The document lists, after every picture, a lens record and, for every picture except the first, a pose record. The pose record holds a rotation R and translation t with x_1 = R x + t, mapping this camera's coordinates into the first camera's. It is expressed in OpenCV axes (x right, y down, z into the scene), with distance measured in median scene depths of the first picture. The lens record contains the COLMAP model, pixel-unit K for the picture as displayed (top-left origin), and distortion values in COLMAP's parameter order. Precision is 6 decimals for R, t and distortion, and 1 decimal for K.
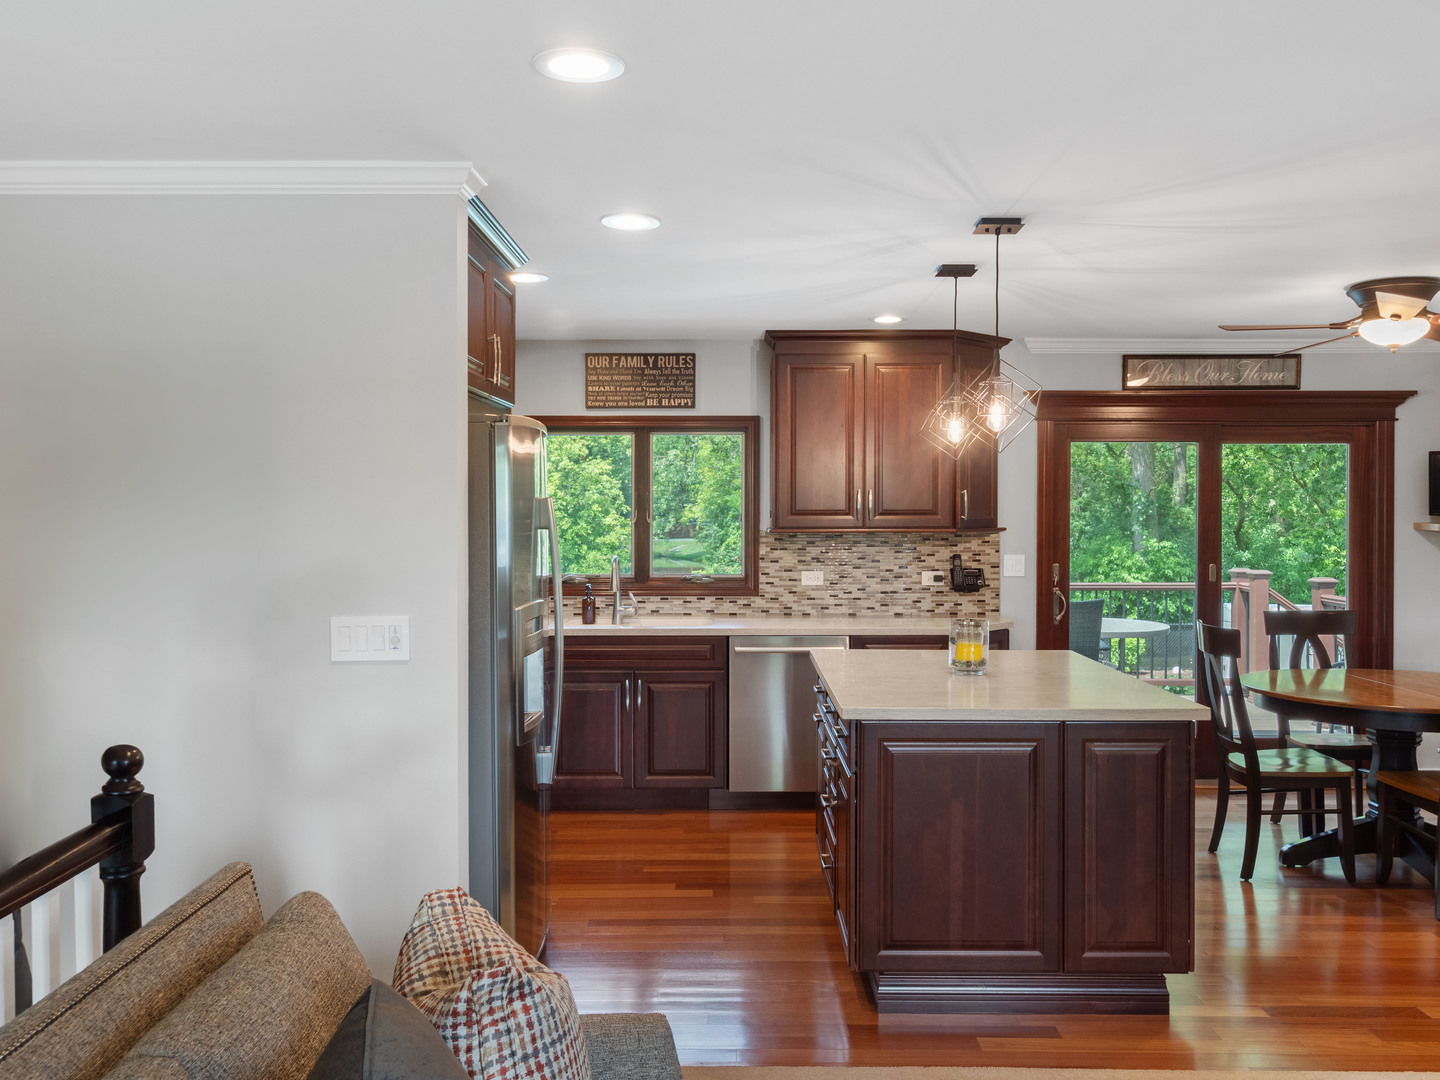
lens RADIAL K [[1176.8, 0, 709.4], [0, 1176.8, 513.3], [0, 0, 1]] dist [-0.005209, 0.021709]
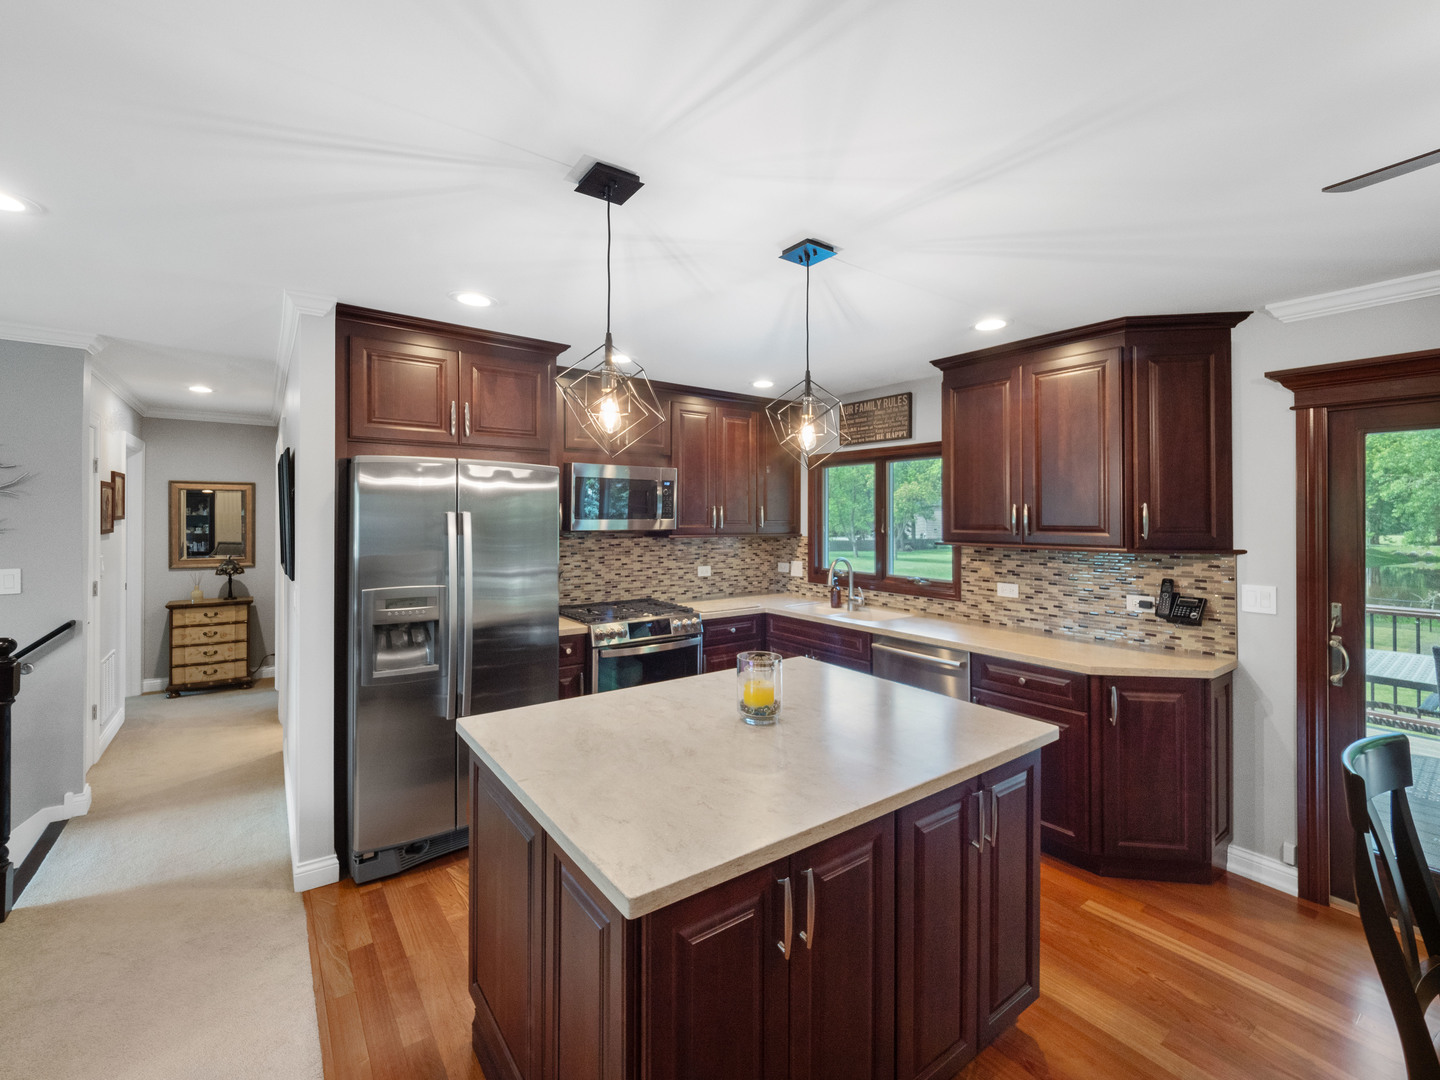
lens RADIAL K [[620.4, 0, 707.6], [0, 620.4, 507.3], [0, 0, 1]] dist [0.005177, -0.001266]
pose [[0.607553, -0.008245, -0.794236, 0.364991], [-0.010471, 0.999776, -0.018389, -0.005217], [0.794210, 0.019489, 0.607331, 0.457020]]
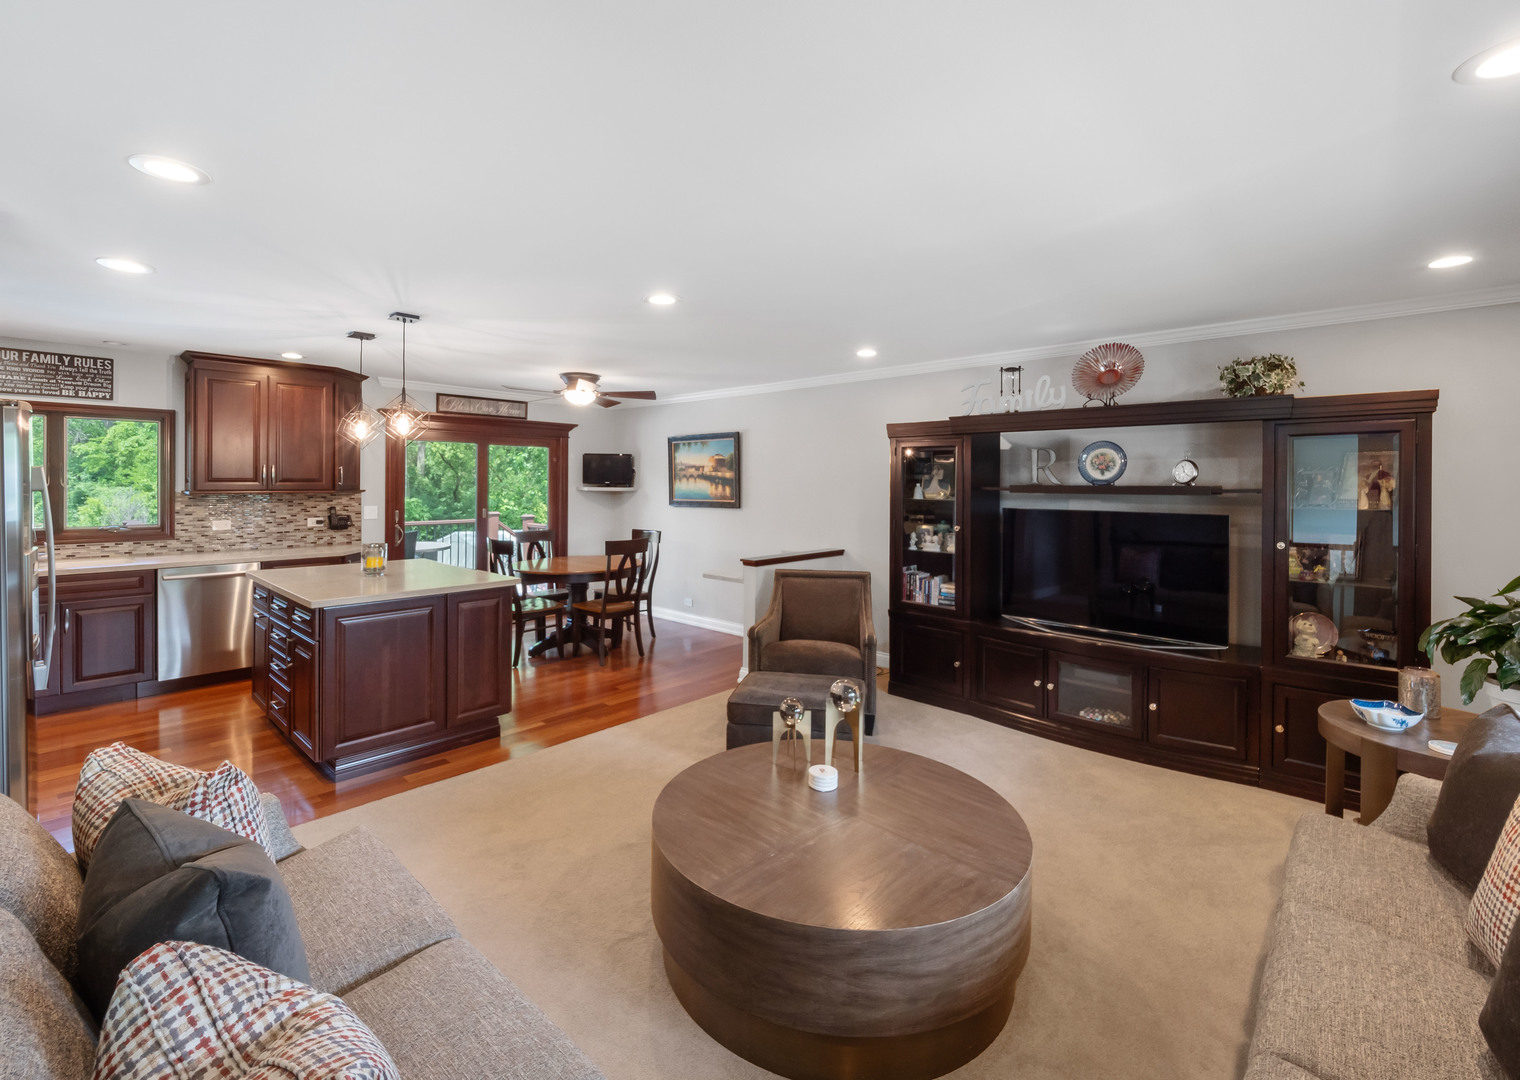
lens RADIAL K [[670.9, 0, 742.5], [0, 670.9, 489.7], [0, 0, 1]] dist [-0.016216, 0.001341]
pose [[0.670411, -0.003599, 0.741982, -0.090337], [-0.005118, 0.999942, 0.009474, 0.000392], [-0.741973, -0.010149, 0.670353, -0.026327]]
